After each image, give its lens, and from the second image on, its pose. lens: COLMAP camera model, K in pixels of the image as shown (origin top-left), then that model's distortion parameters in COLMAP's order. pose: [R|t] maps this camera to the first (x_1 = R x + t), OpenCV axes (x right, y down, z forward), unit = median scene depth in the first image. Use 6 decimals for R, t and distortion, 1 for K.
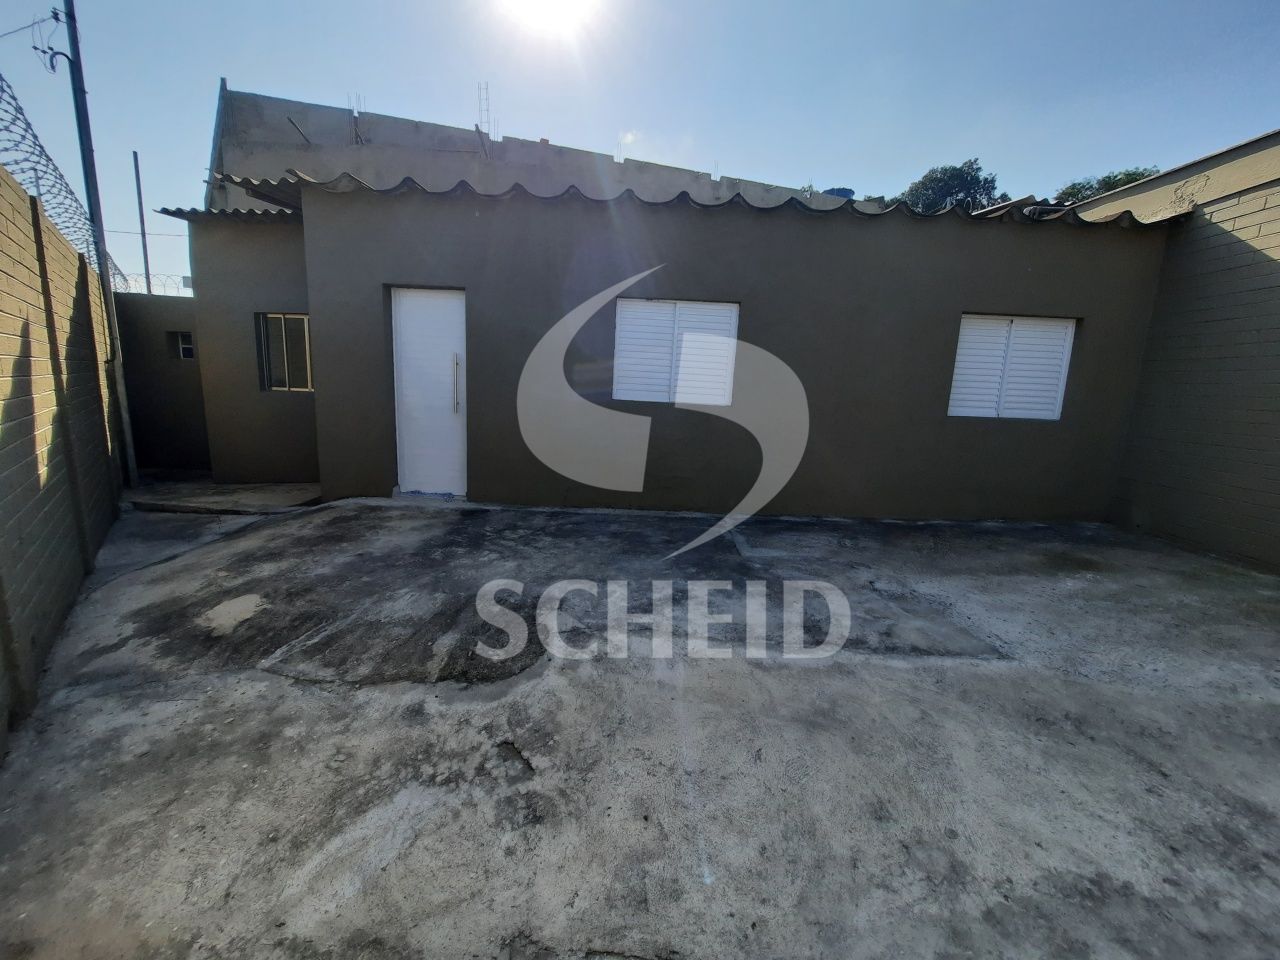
lens RADIAL K [[522.8, 0, 640.0], [0, 522.8, 480.0], [0, 0, 1]] dist [-0.001707, -0.000171]
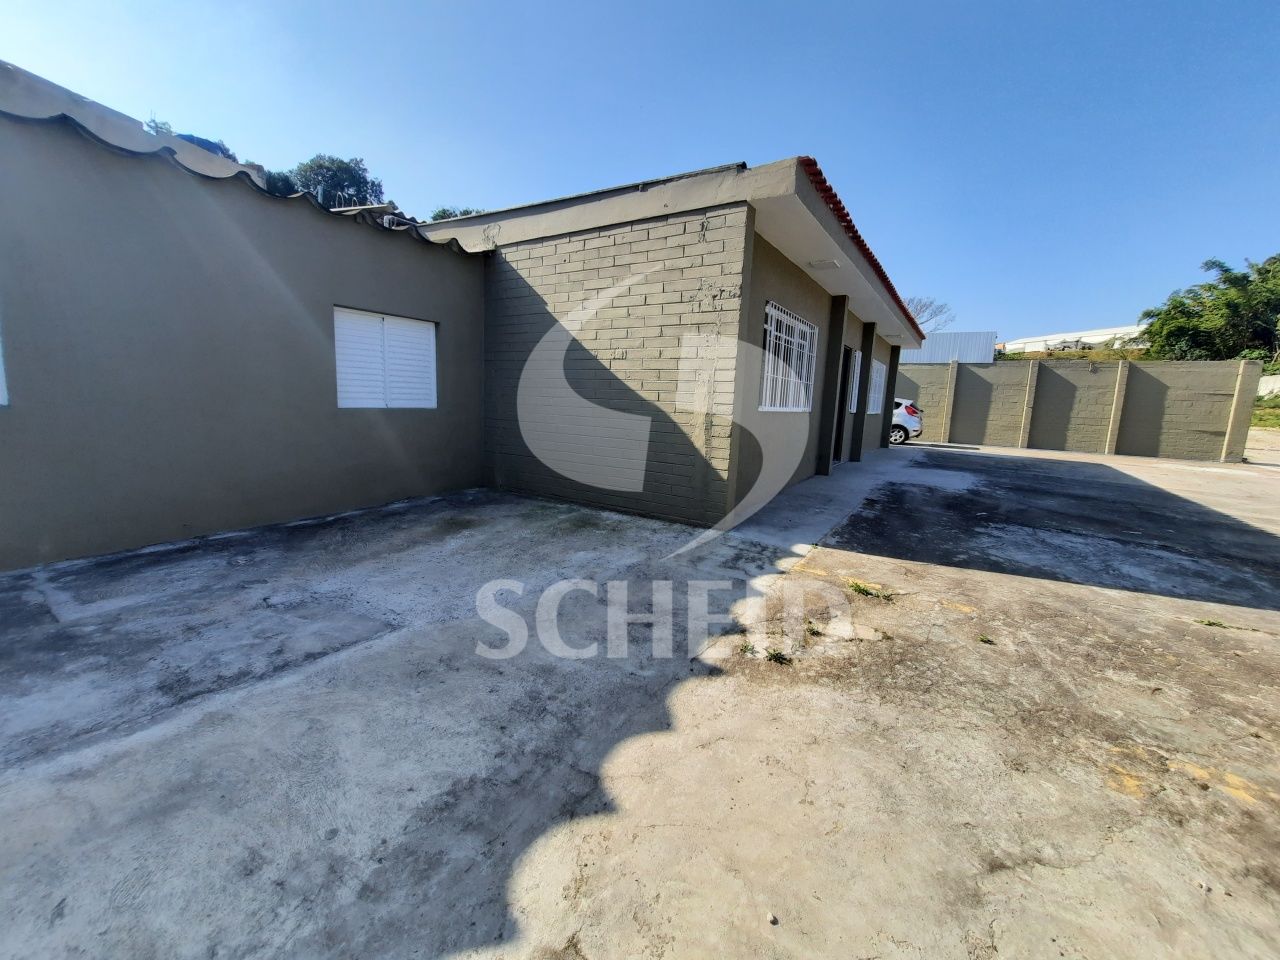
lens RADIAL K [[513.9, 0, 640.0], [0, 513.9, 480.0], [0, 0, 1]] dist [-0.000331, -0.000553]
pose [[0.551557, -0.155416, 0.819531, 0.104668], [0.138445, 0.985919, 0.093794, 0.001616], [-0.822568, 0.061727, 0.565307, -0.035466]]
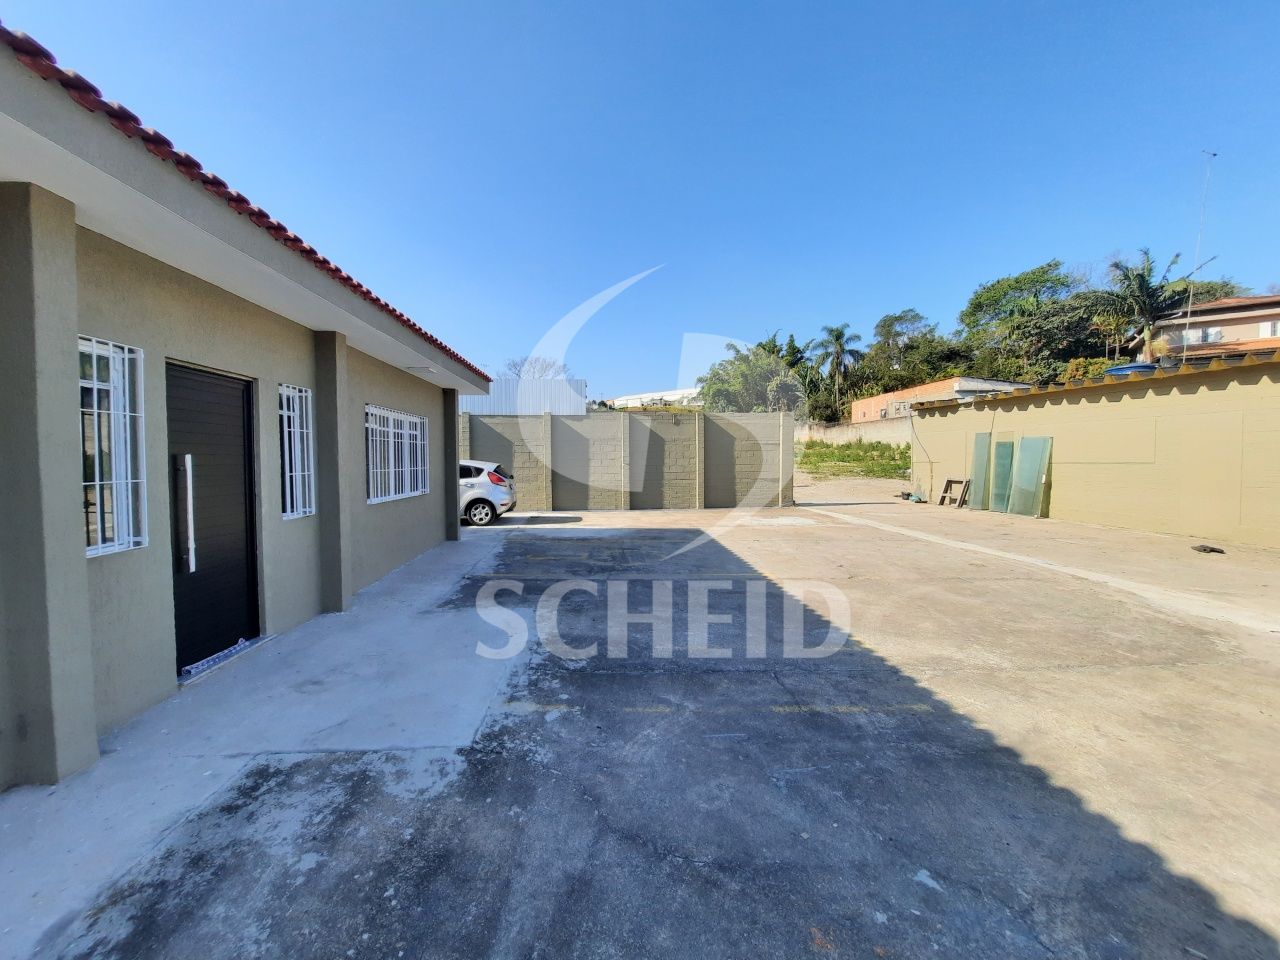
lens RADIAL K [[515.1, 0, 633.7], [0, 515.1, 472.6], [0, 0, 1]] dist [-0.000952, -0.000489]
pose [[-0.049971, -0.078267, 0.995679, 1.363667], [0.186490, 0.978660, 0.086289, 0.001078], [-0.981185, 0.189996, -0.034309, -0.188406]]
